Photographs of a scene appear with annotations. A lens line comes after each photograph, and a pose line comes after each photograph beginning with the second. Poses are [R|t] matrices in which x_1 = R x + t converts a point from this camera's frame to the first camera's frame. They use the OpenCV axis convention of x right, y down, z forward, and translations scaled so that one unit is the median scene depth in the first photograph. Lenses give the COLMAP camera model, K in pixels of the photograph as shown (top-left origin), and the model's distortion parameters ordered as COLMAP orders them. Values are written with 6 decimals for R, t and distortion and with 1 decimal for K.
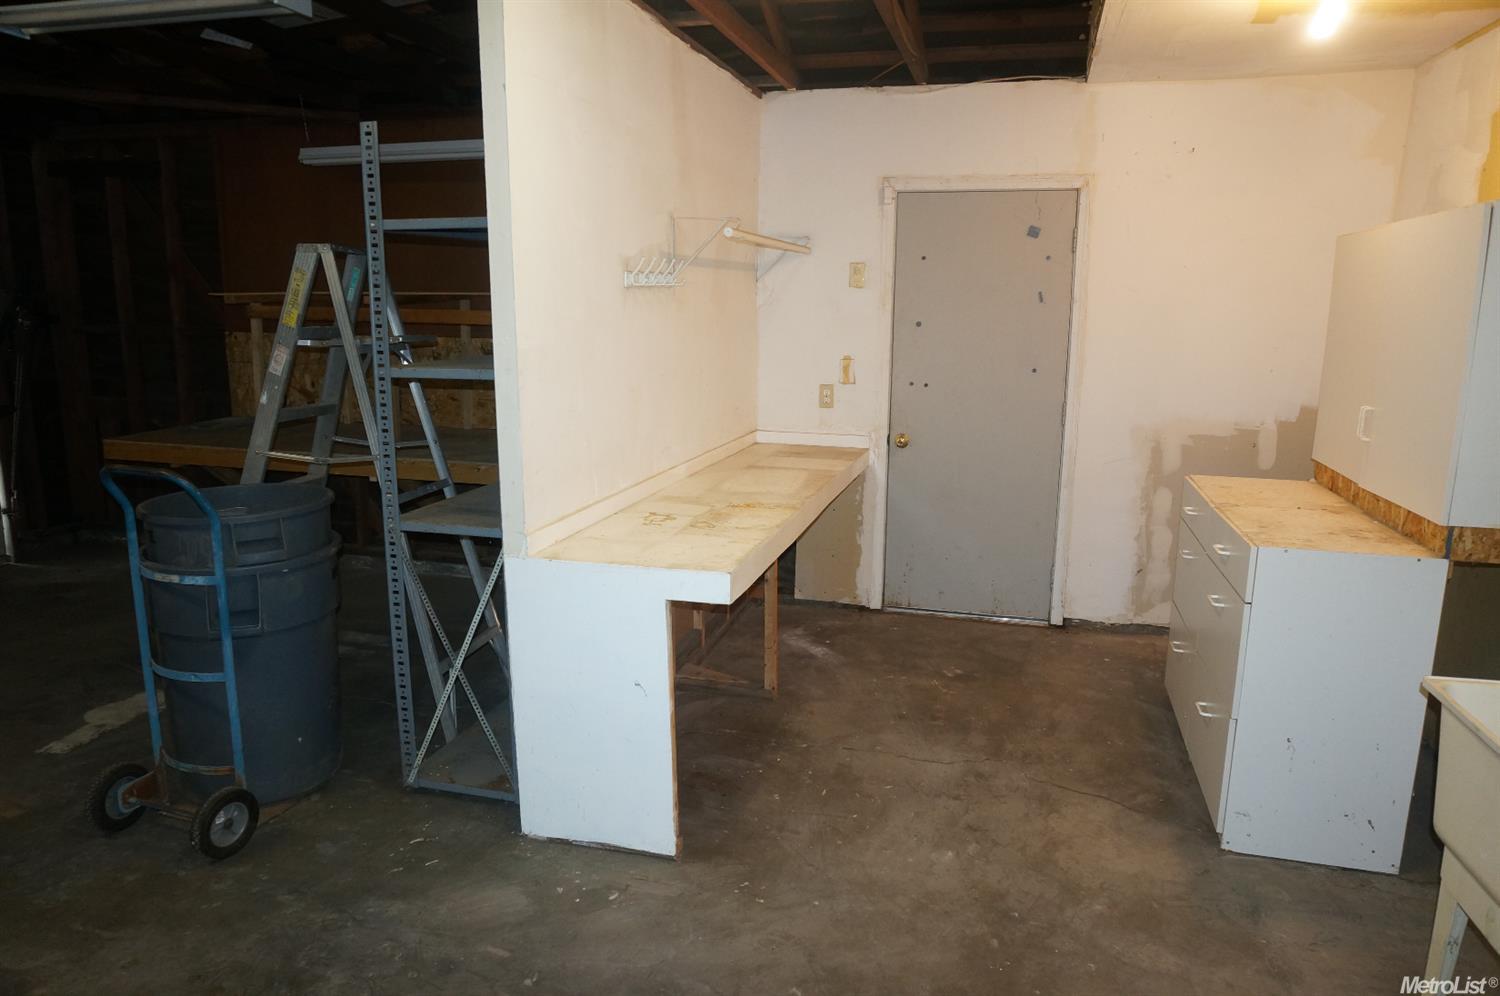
lens RADIAL K [[995.7, 0, 750.0], [0, 995.7, 498.0], [0, 0, 1]] dist [-0.059245, 0.038513]
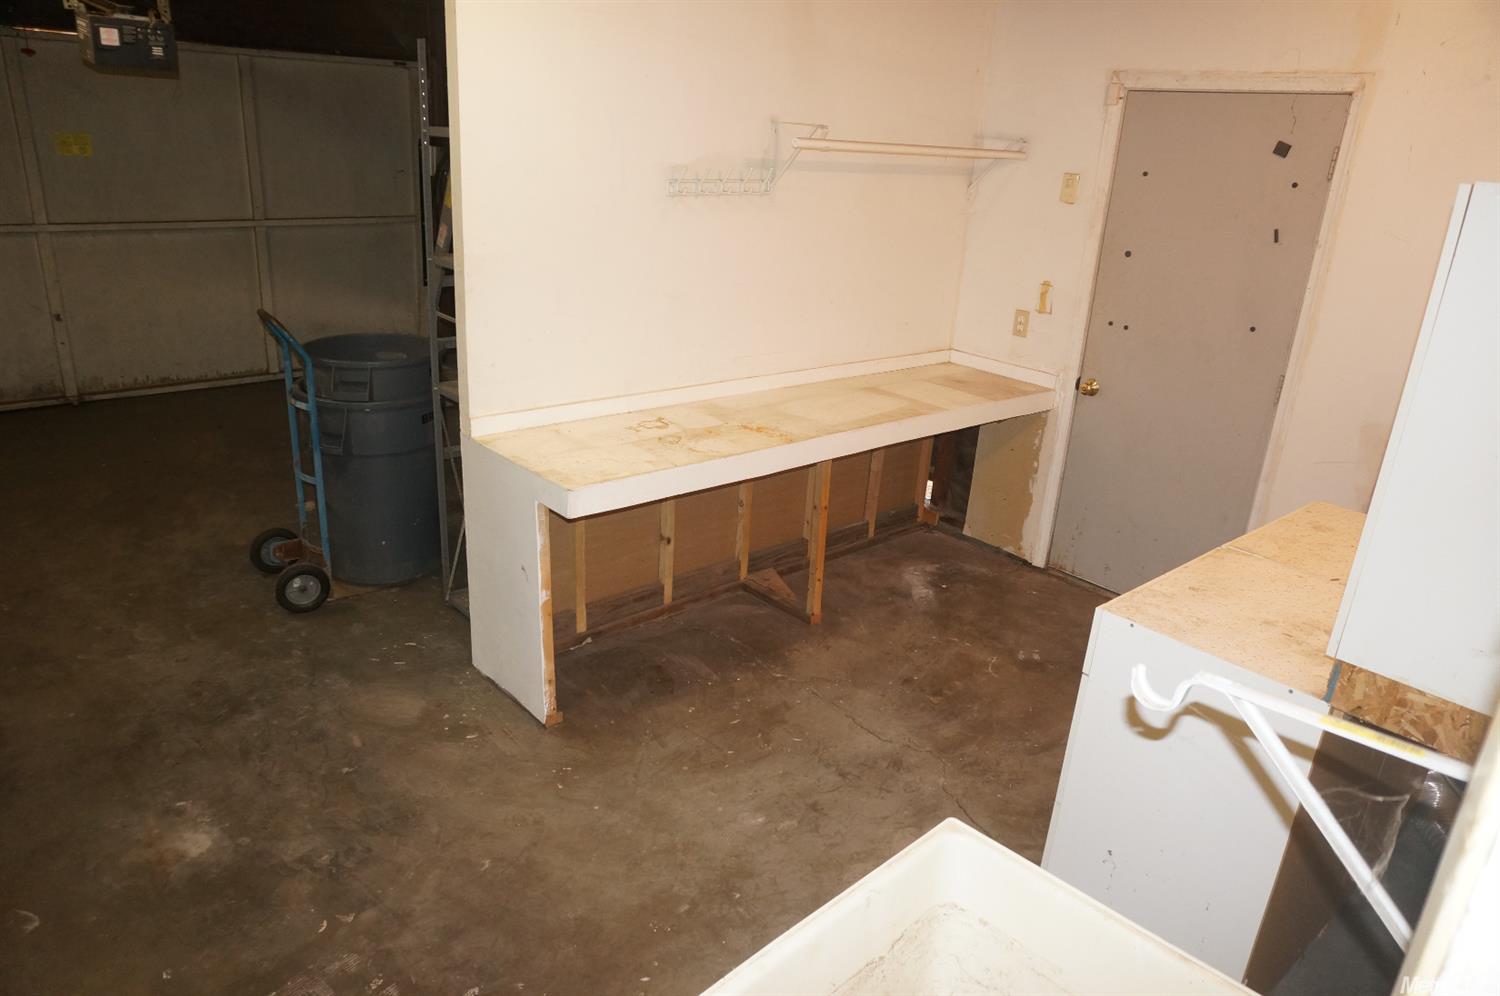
lens RADIAL K [[995.7, 0, 750.0], [0, 995.7, 498.0], [0, 0, 1]] dist [-0.059245, 0.038513]
pose [[0.834861, 0.226653, -0.501633, 0.381988], [-0.156534, 0.971427, 0.178401, -0.075942], [0.527735, -0.070418, 0.846485, 0.116497]]
